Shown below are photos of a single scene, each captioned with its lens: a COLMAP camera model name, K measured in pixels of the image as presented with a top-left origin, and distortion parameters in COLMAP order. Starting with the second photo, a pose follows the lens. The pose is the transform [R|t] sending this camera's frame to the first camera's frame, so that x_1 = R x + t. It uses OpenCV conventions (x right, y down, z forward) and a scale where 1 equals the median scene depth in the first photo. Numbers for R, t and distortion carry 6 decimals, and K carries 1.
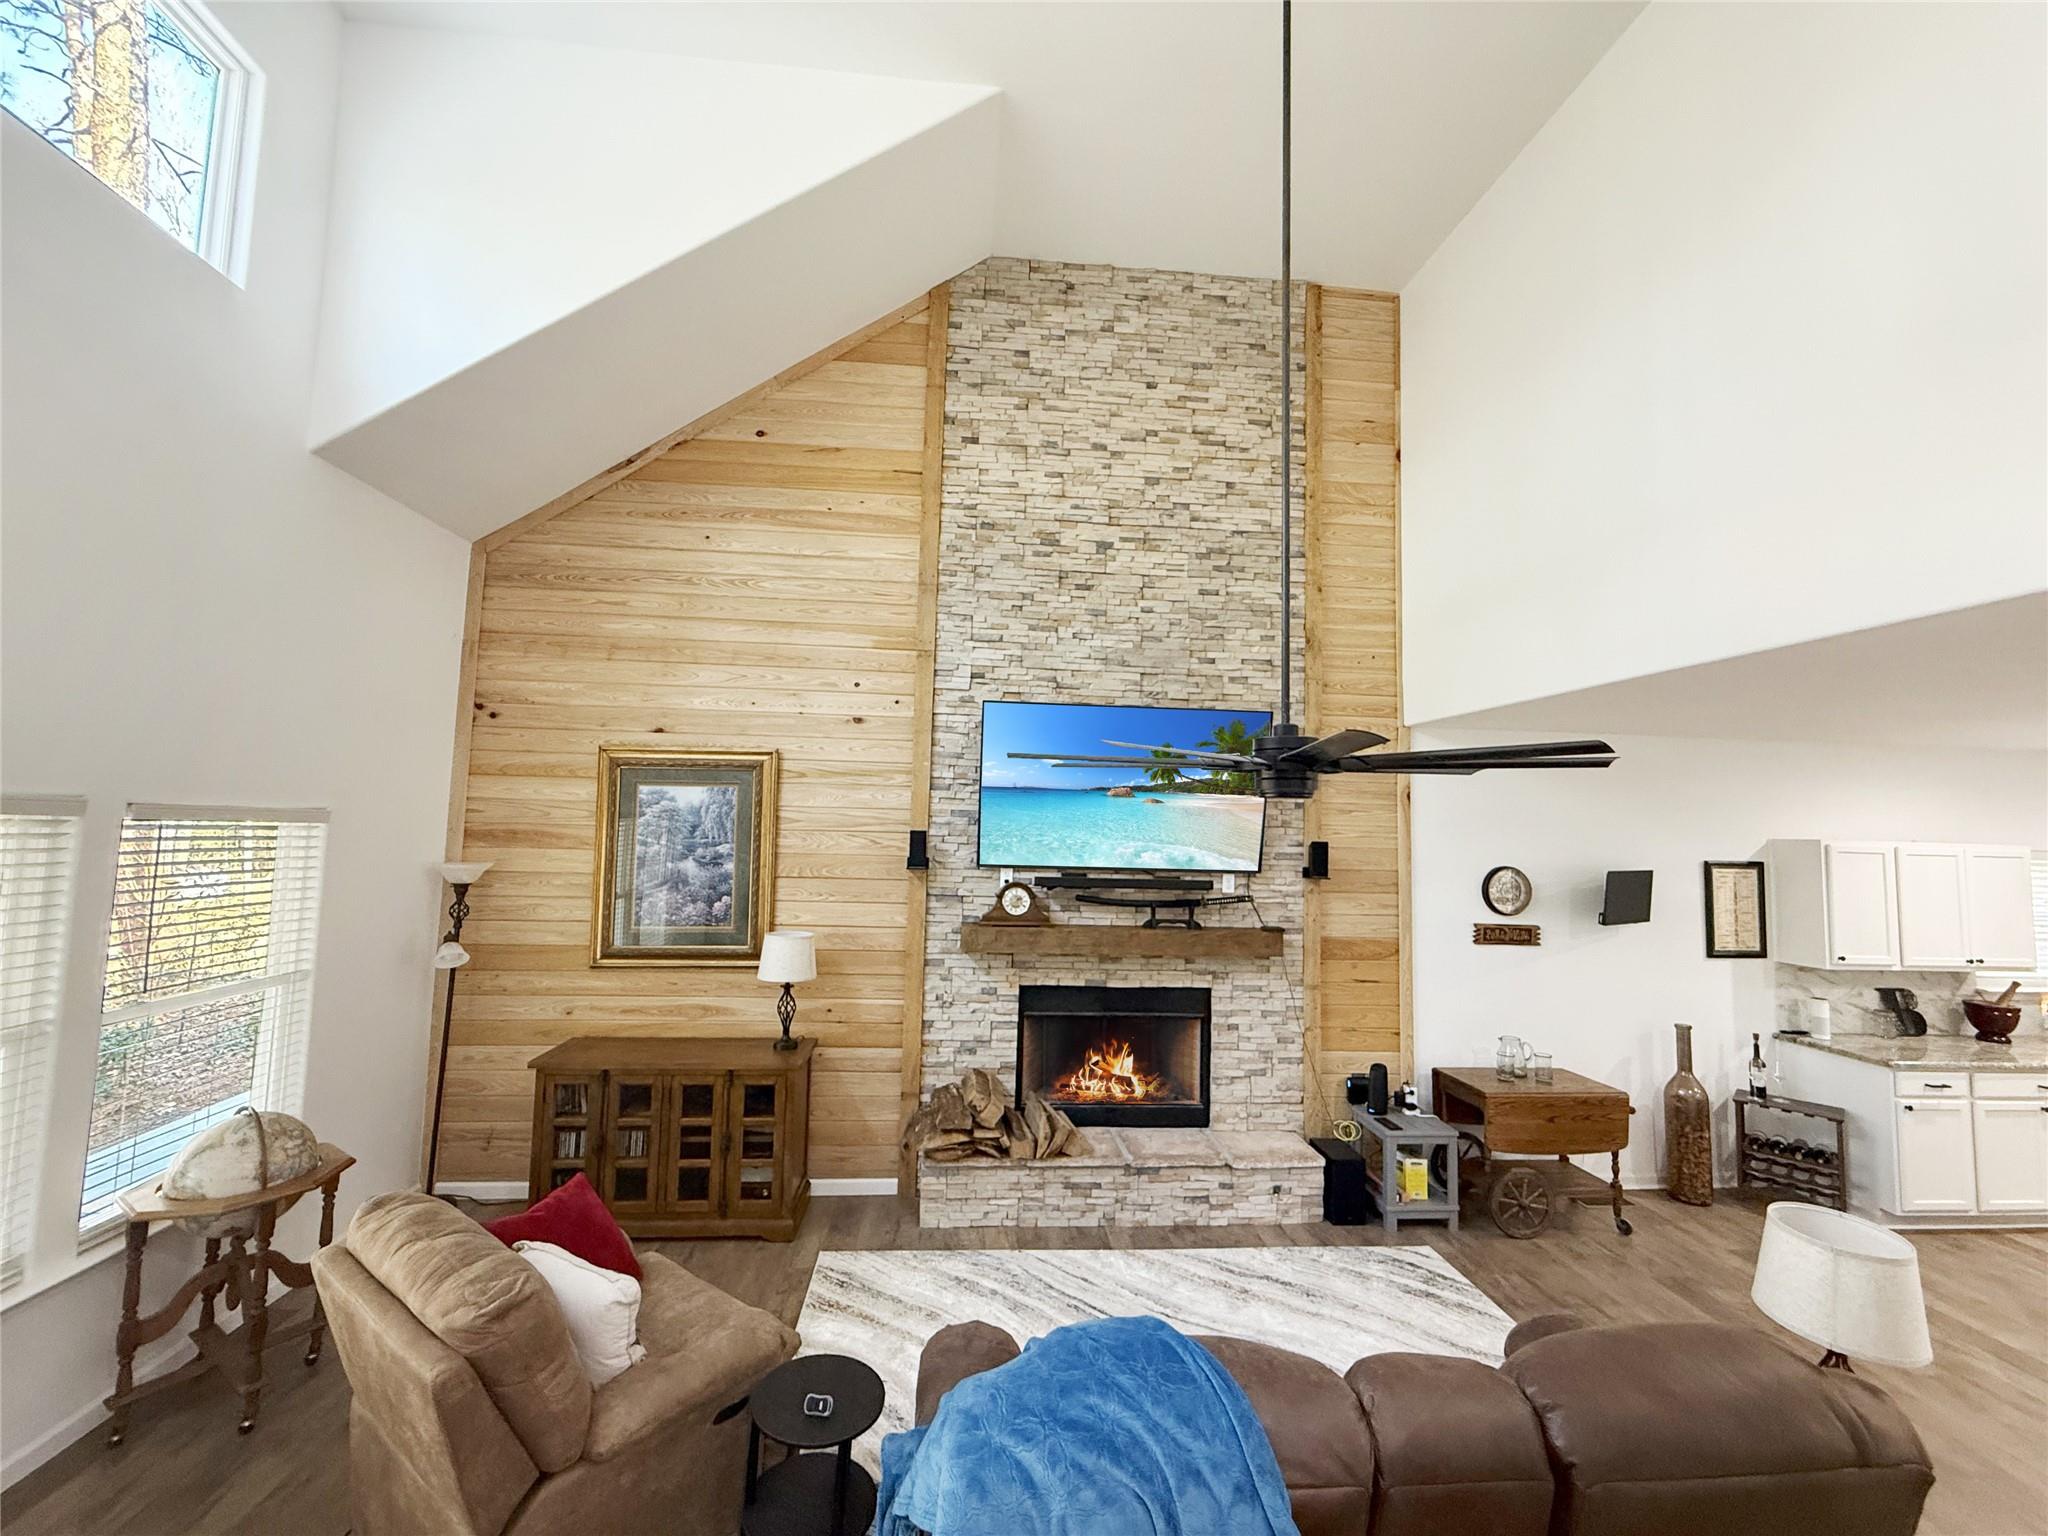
lens RADIAL K [[824.5, 0, 1020.8], [0, 824.5, 765.7], [0, 0, 1]] dist [-0.005748, 0.001742]
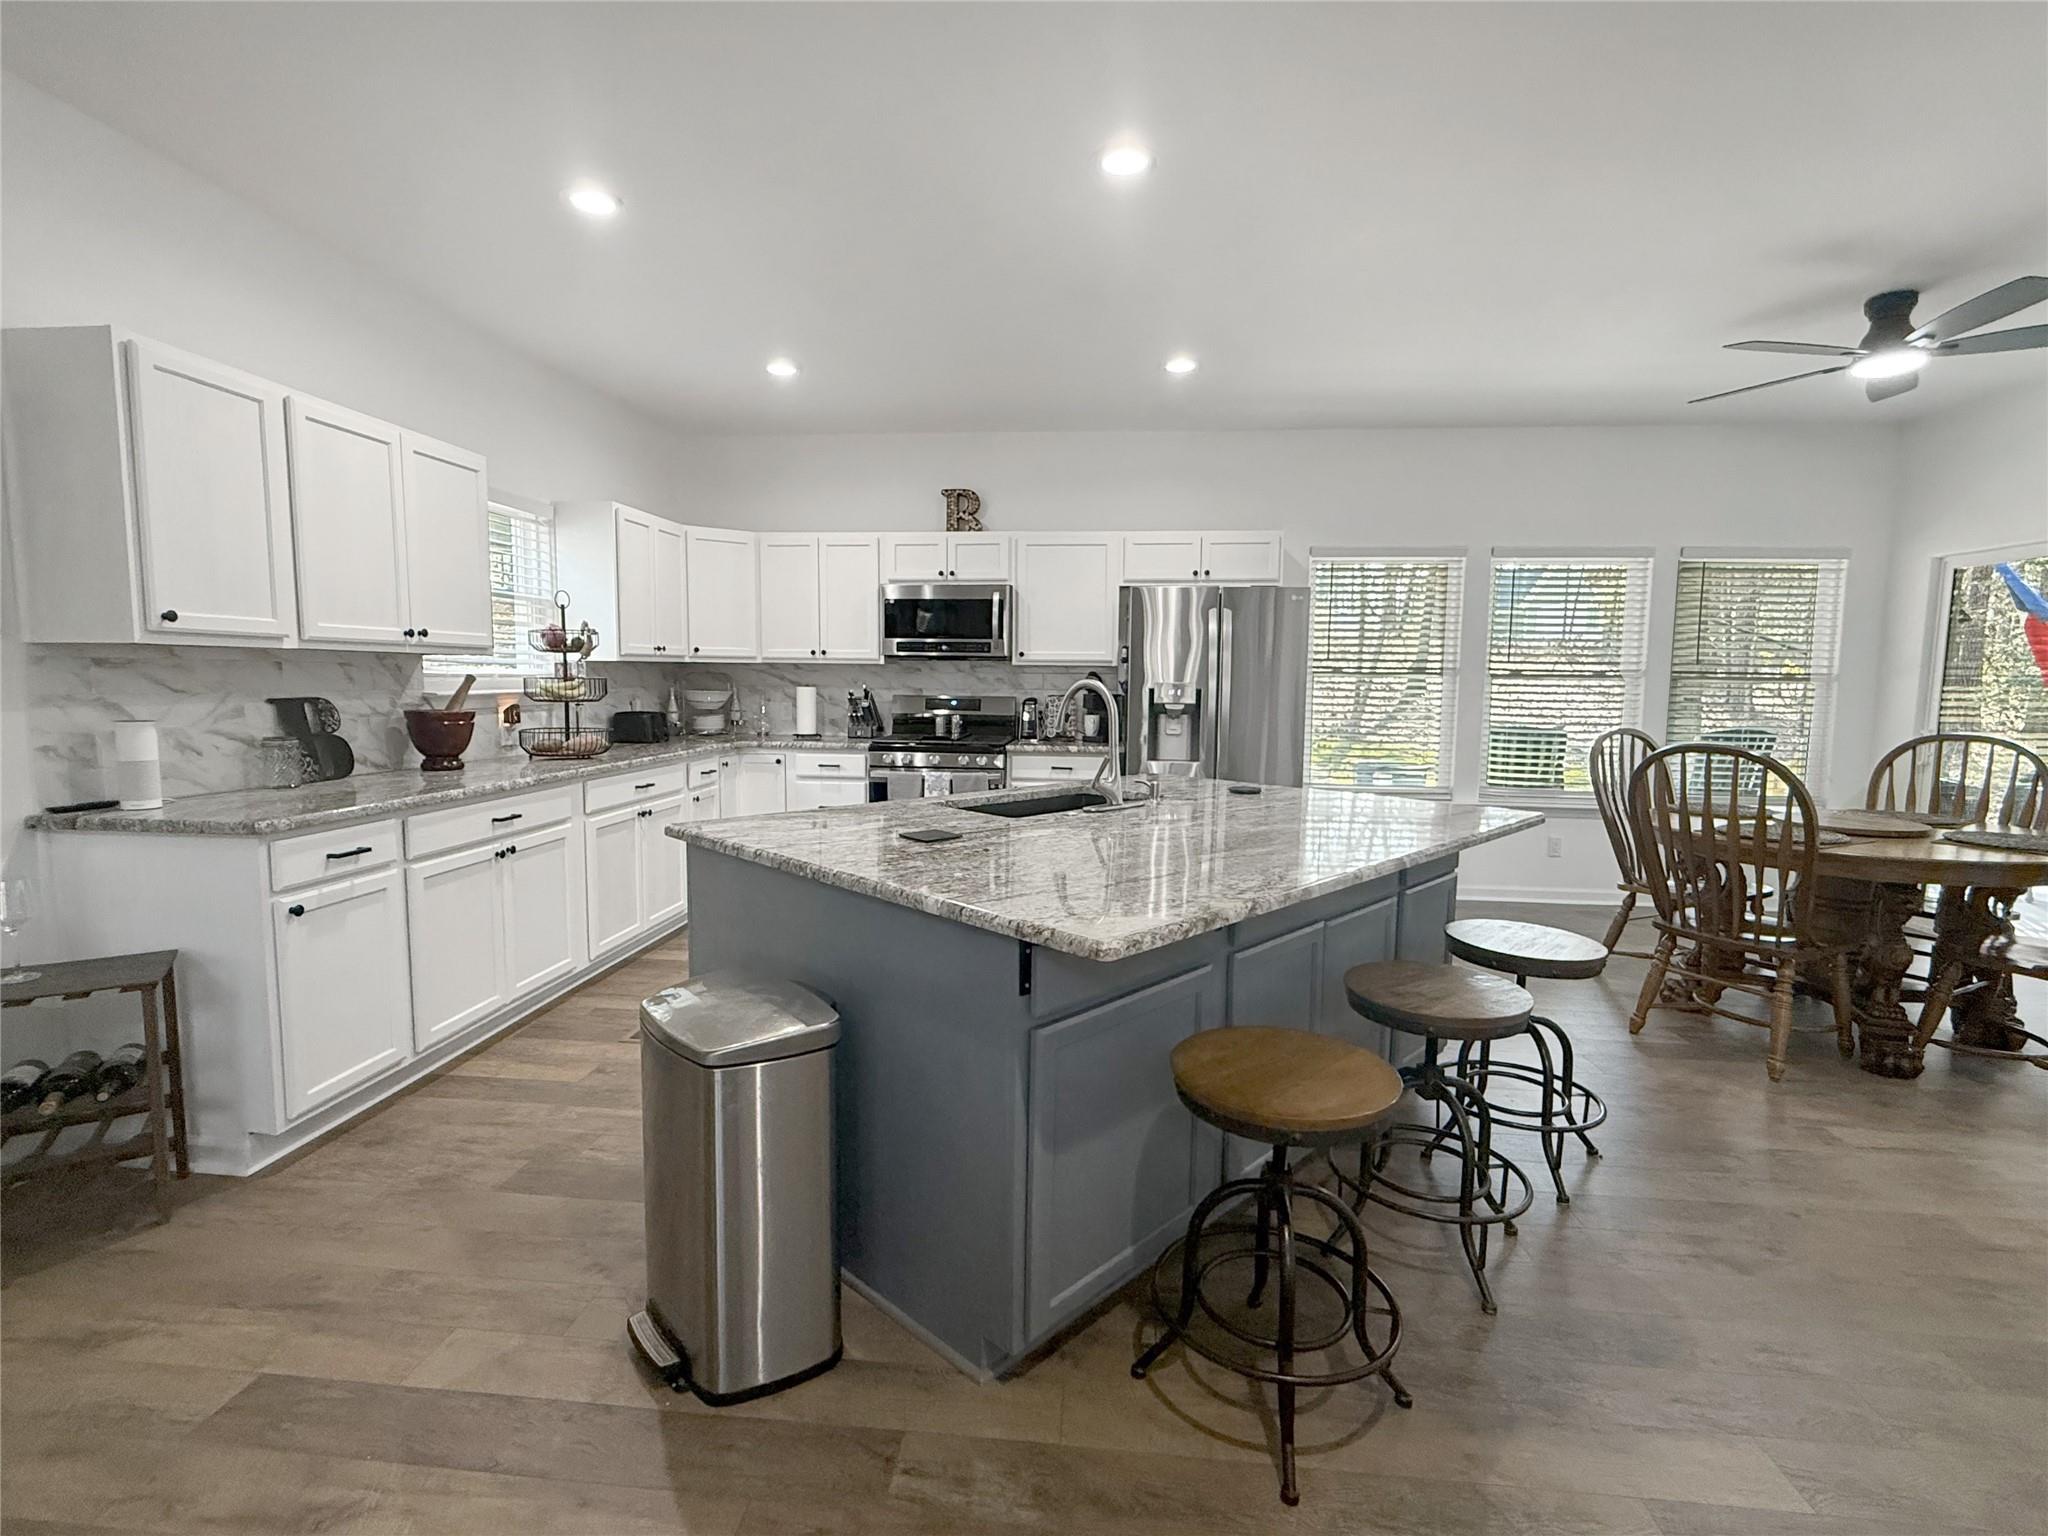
lens RADIAL K [[965.8, 0, 1018.7], [0, 965.8, 767.3], [0, 0, 1]] dist [-0.004546, 0.002215]
pose [[0.189642, -0.120230, 0.974464, 0.580827], [-0.080681, 0.987210, 0.137504, 0.208021], [-0.978533, -0.104697, 0.177516, 0.462908]]
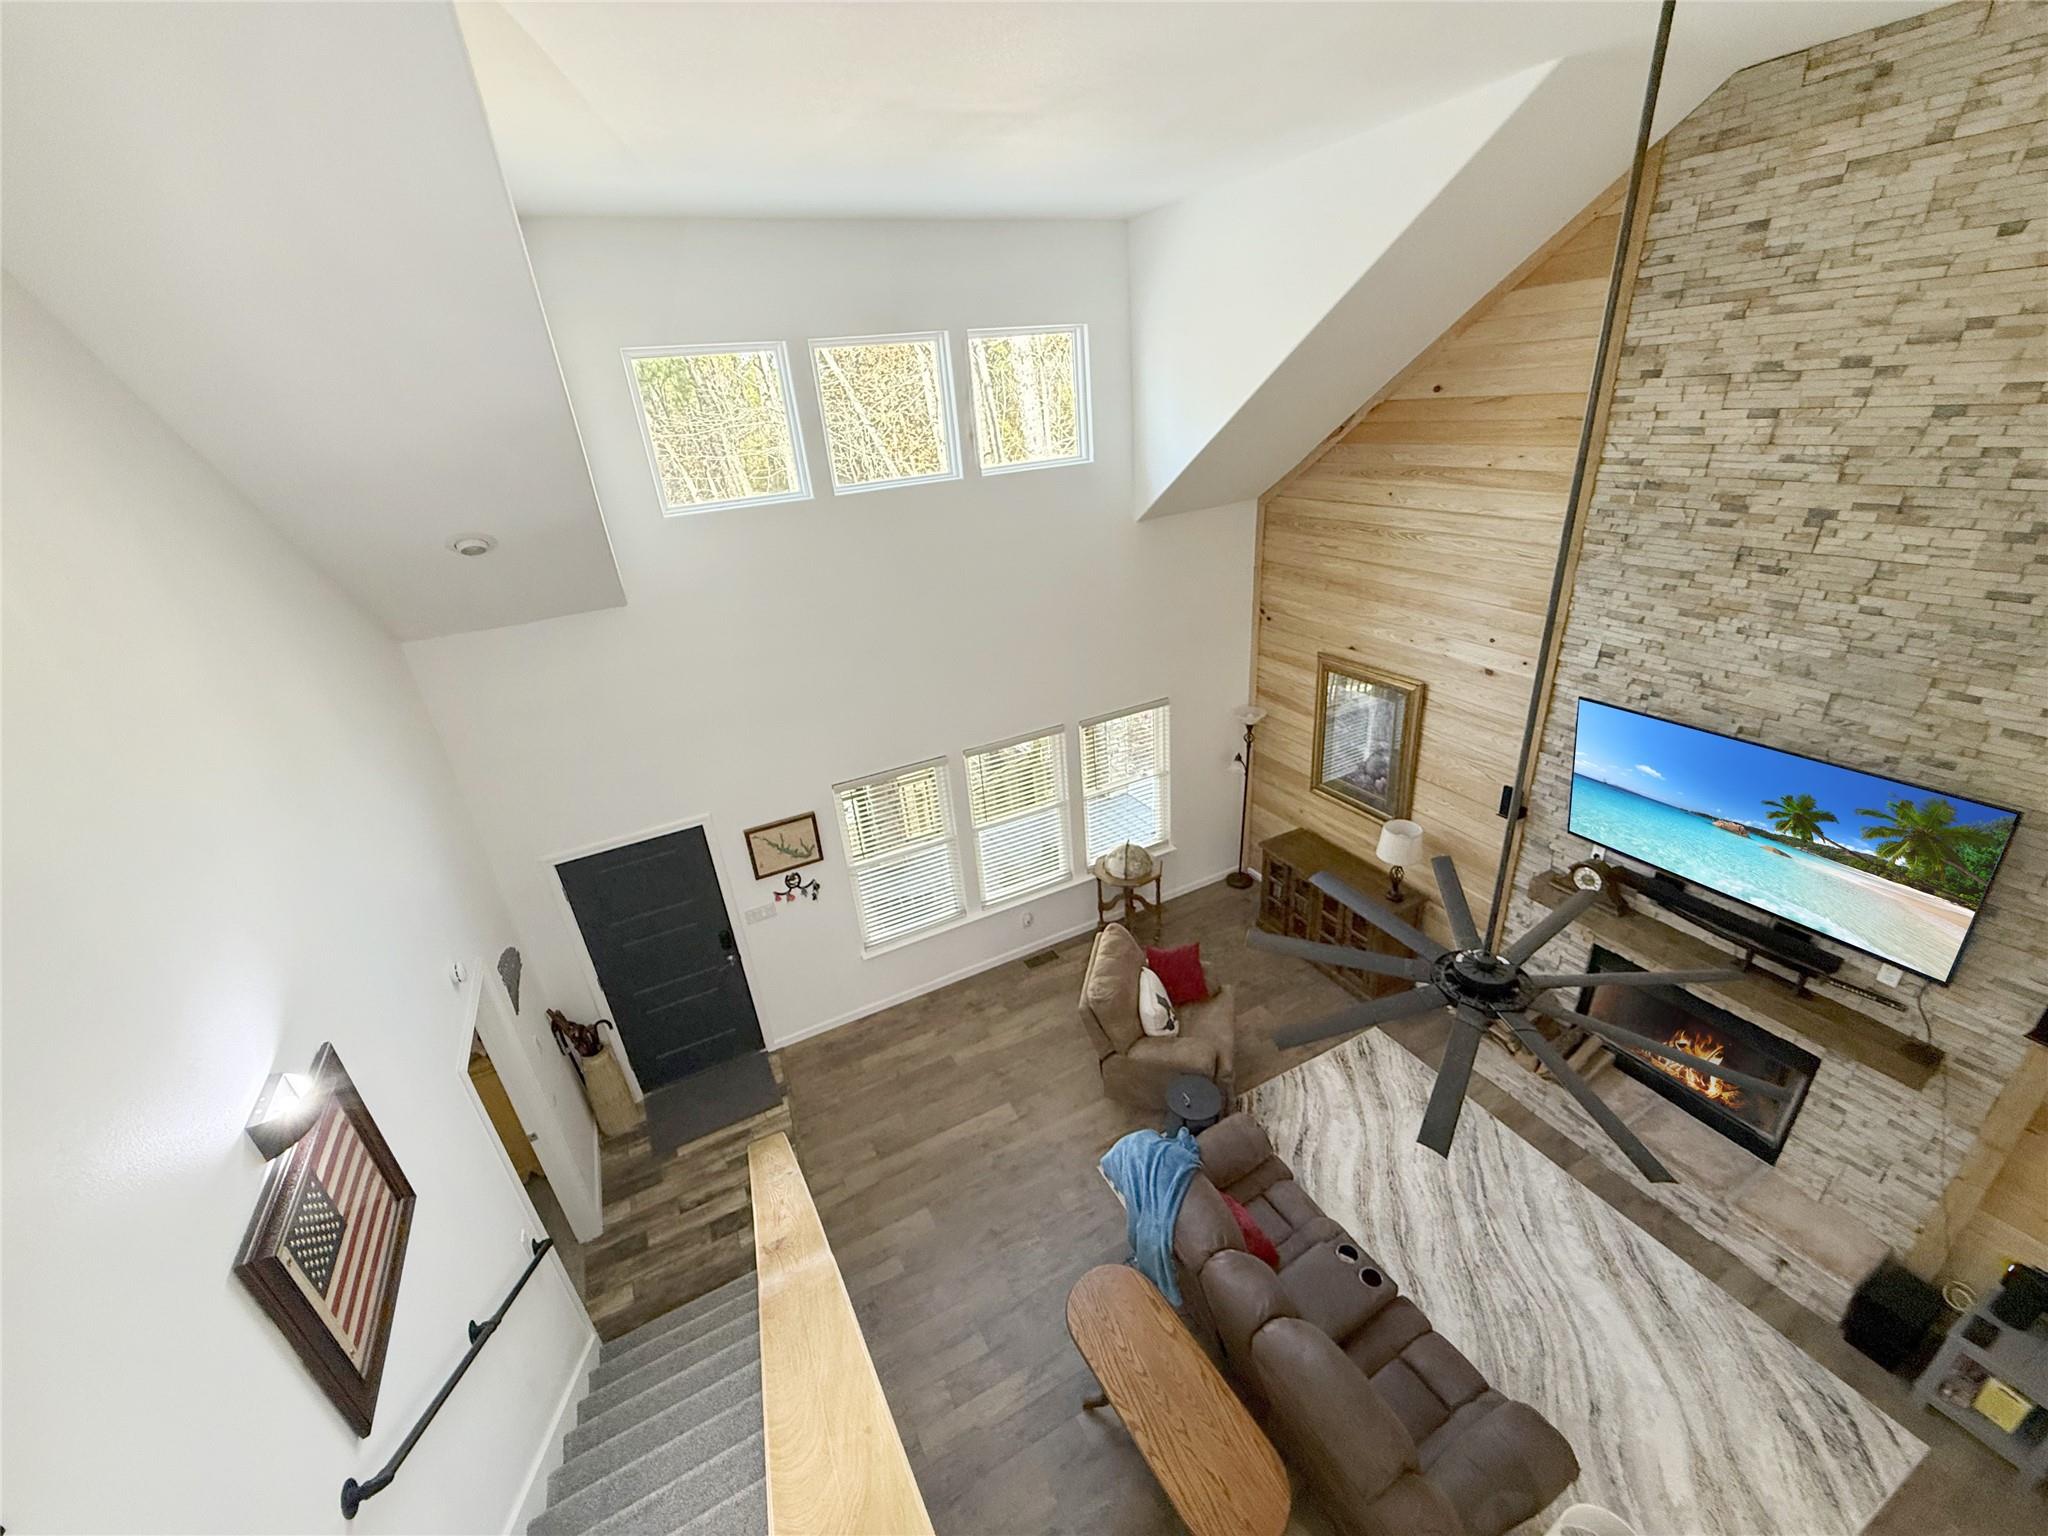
lens RADIAL K [[824.5, 0, 1010.7], [0, 824.5, 773.4], [0, 0, 1]] dist [-0.005748, 0.001742]
pose [[0.355930, 0.349005, -0.866896, 0.567815], [0.167475, 0.888806, 0.426587, -0.504248], [0.919383, -0.297019, 0.257903, 0.083533]]
